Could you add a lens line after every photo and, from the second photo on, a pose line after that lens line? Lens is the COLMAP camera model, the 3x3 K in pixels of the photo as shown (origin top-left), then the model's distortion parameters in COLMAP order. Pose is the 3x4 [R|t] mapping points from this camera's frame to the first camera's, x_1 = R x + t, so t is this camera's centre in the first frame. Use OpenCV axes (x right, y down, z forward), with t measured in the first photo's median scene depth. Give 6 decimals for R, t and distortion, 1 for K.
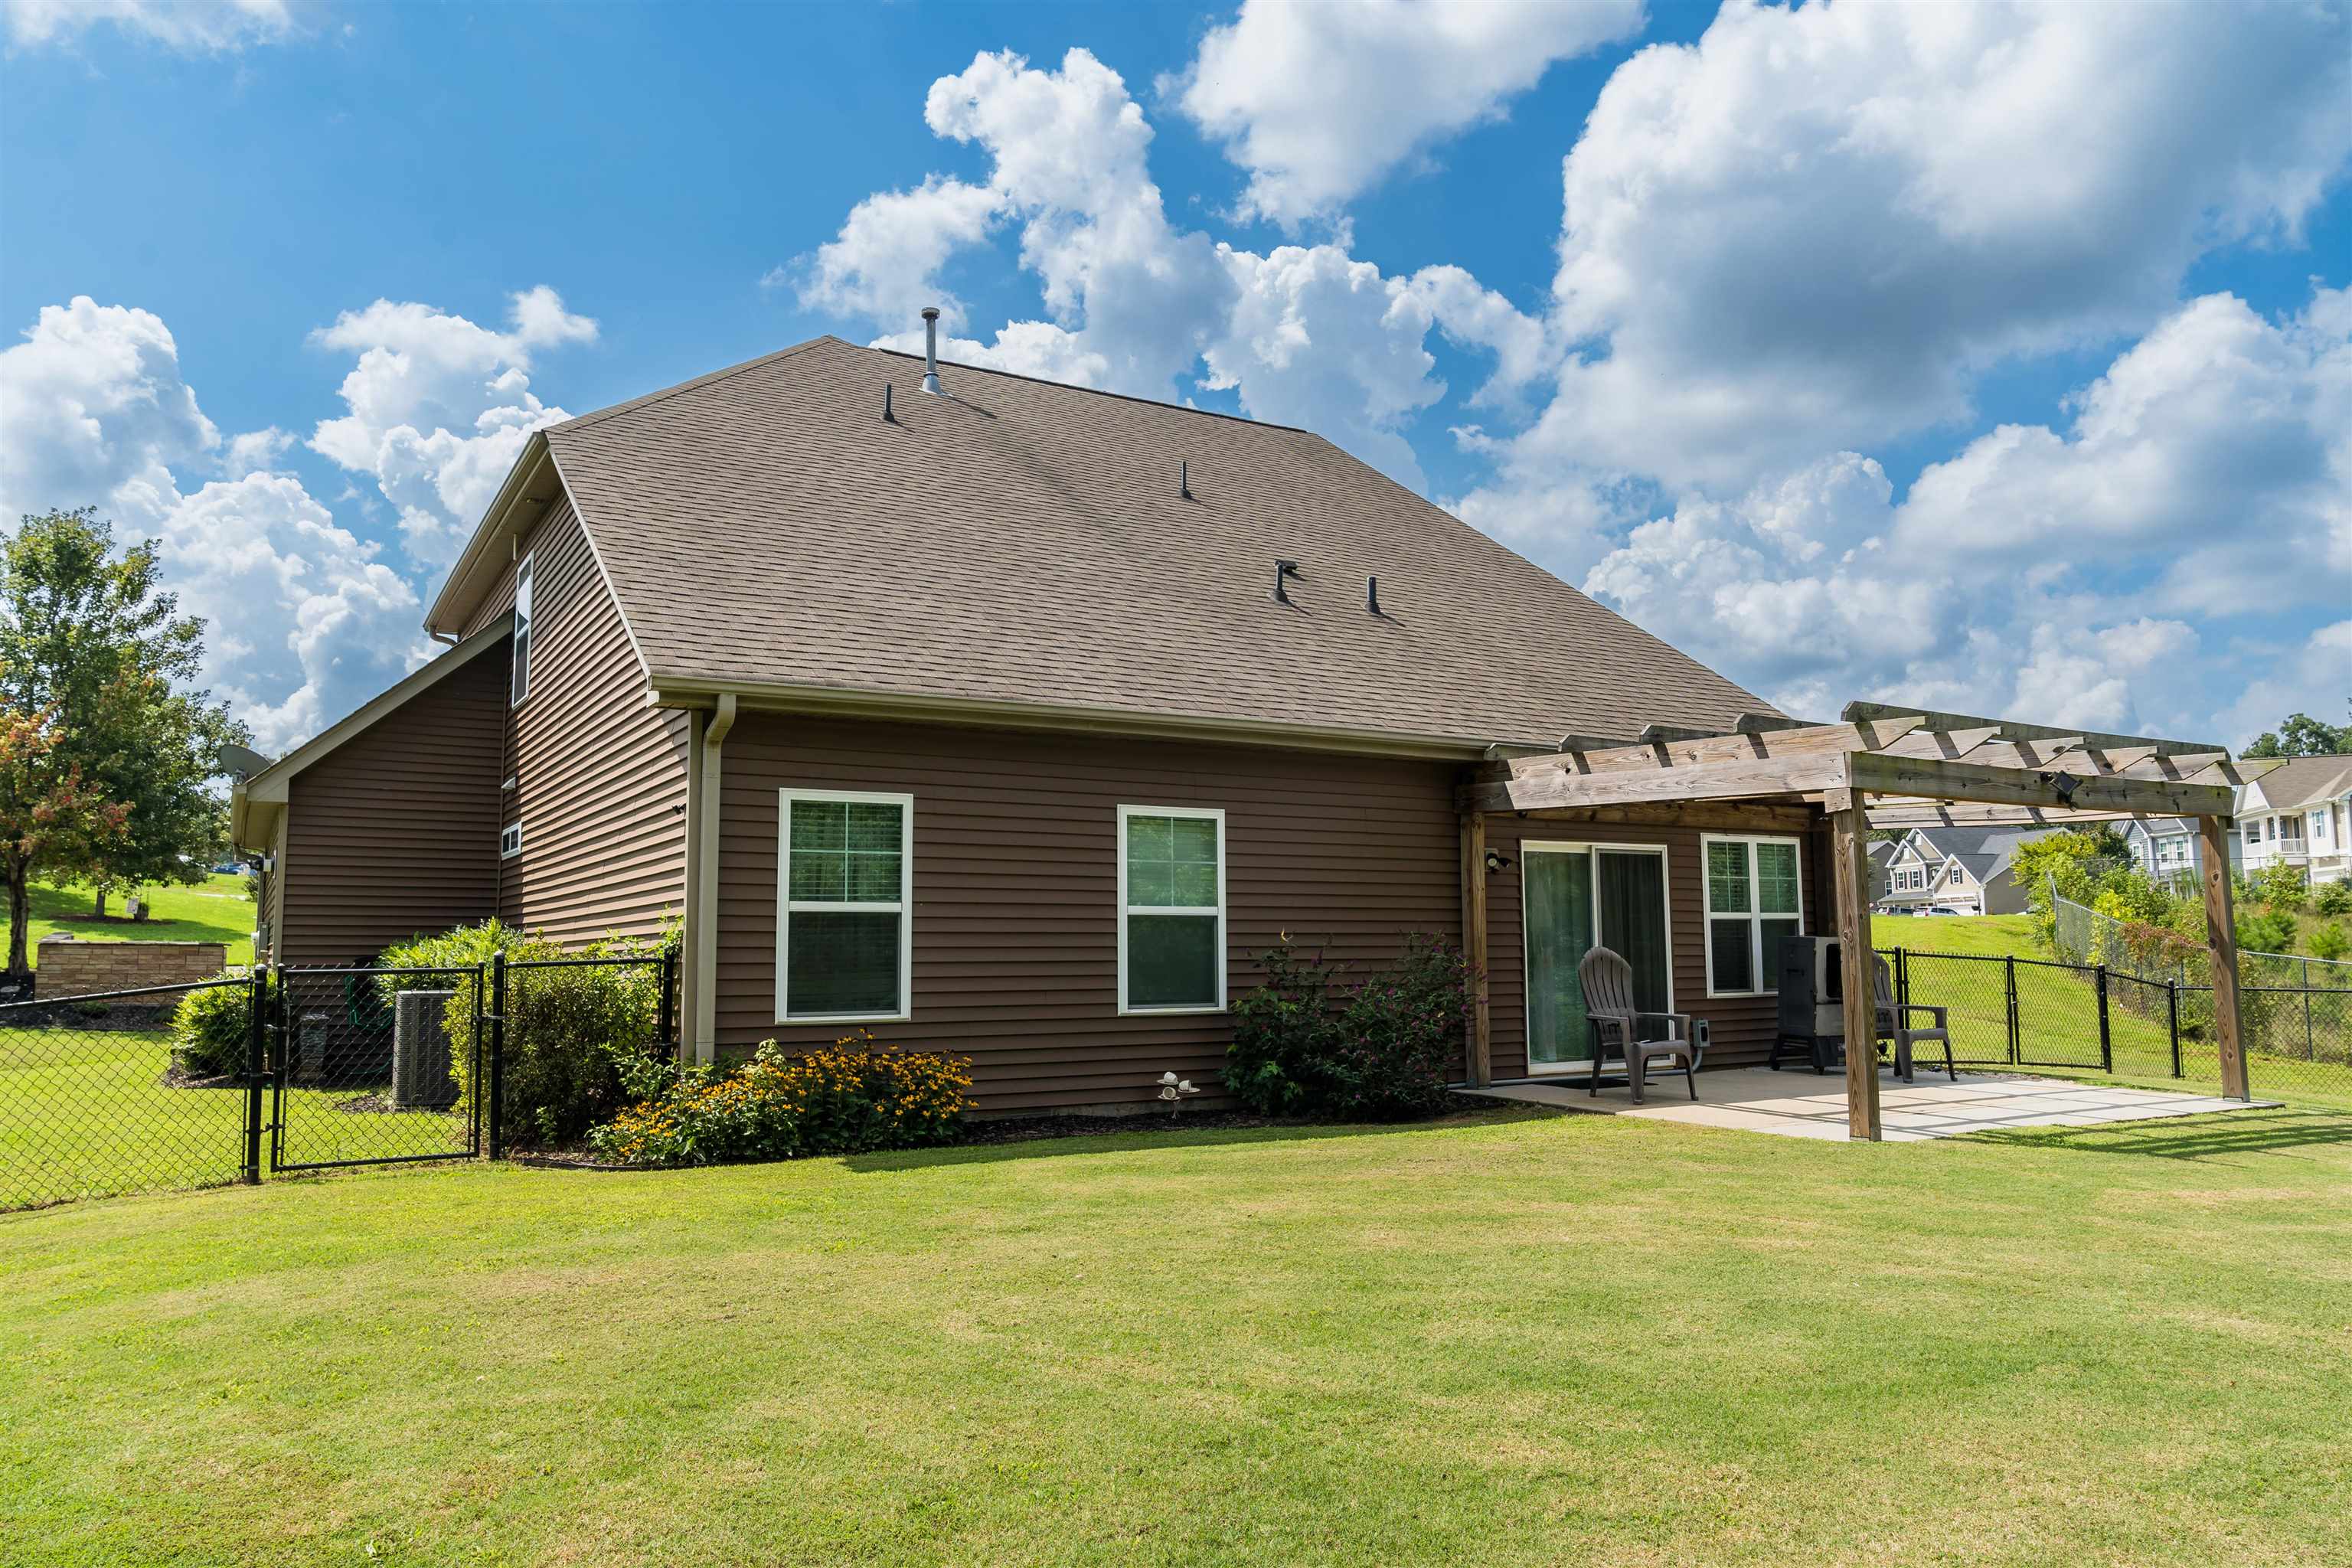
lens RADIAL K [[1611.0, 0, 1182.9], [0, 1611.0, 780.5], [0, 0, 1]] dist [-0.012624, 0.082460]
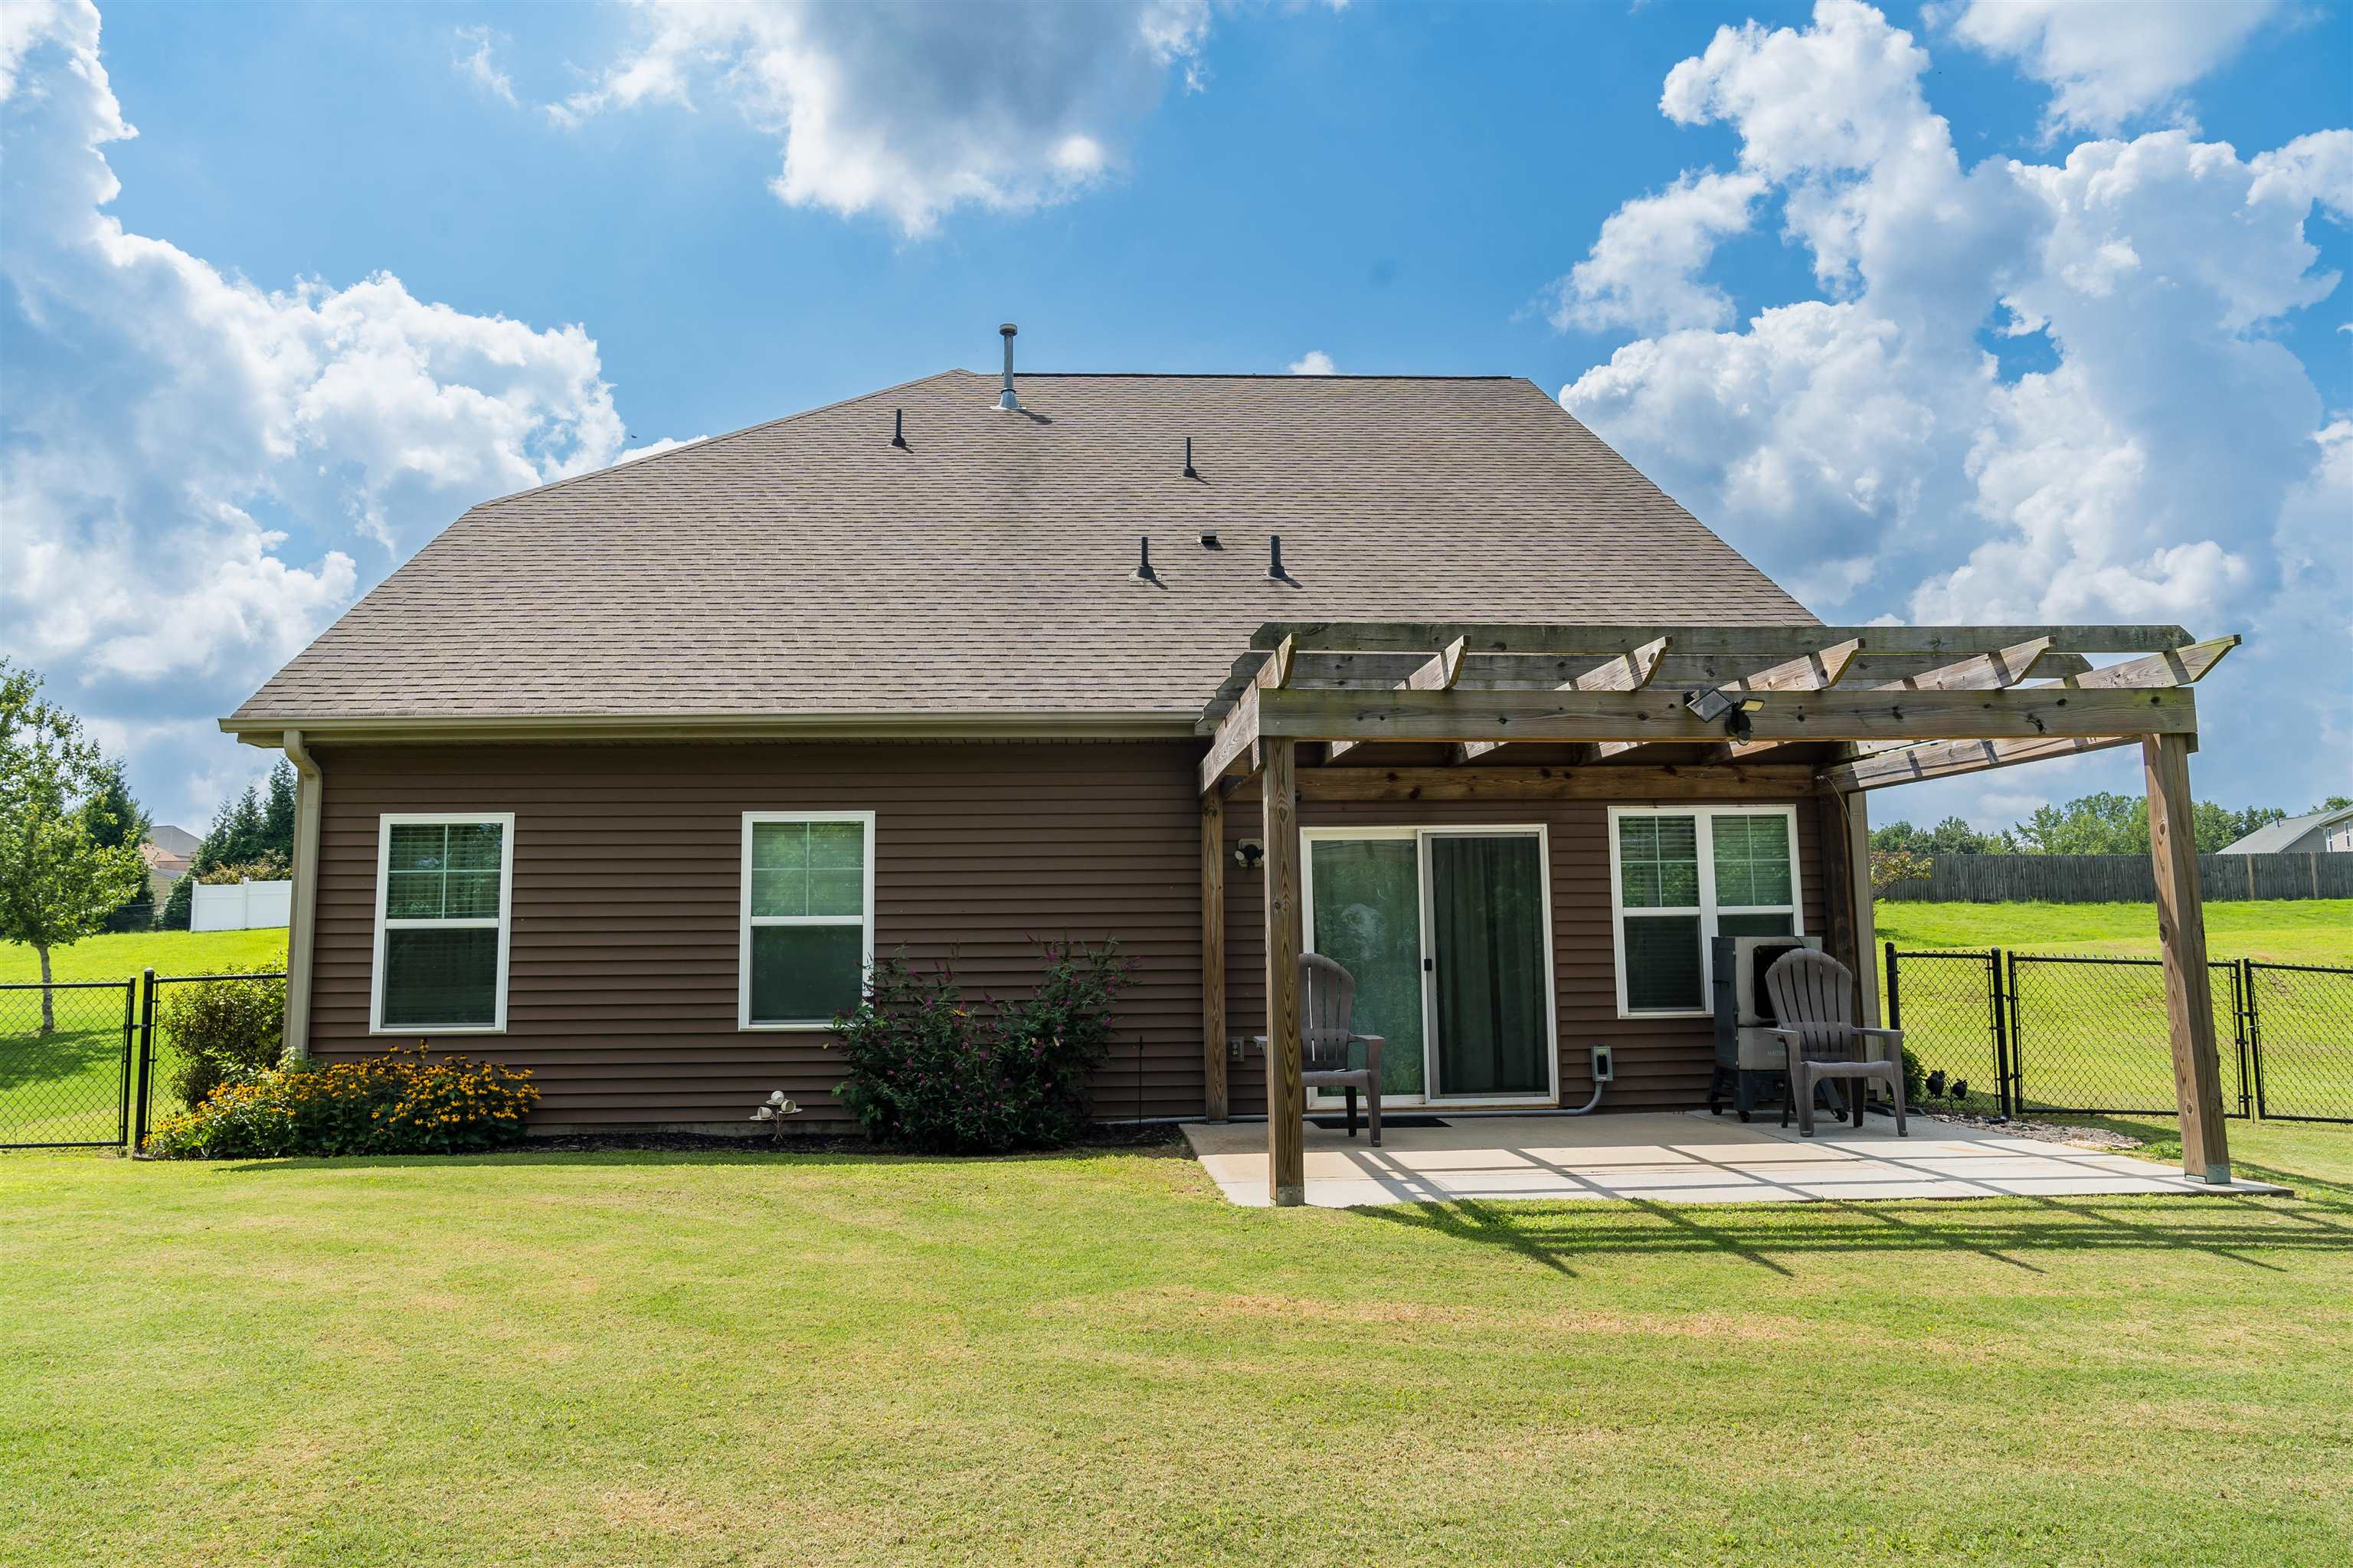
lens RADIAL K [[1625.5, 0, 1176.6], [0, 1625.5, 792.8], [0, 0, 1]] dist [-0.036900, 0.036376]
pose [[0.878518, -0.061250, -0.473767, 0.646450], [0.057440, 0.998095, -0.022524, 0.040277], [0.474244, -0.007426, 0.880362, 0.270333]]
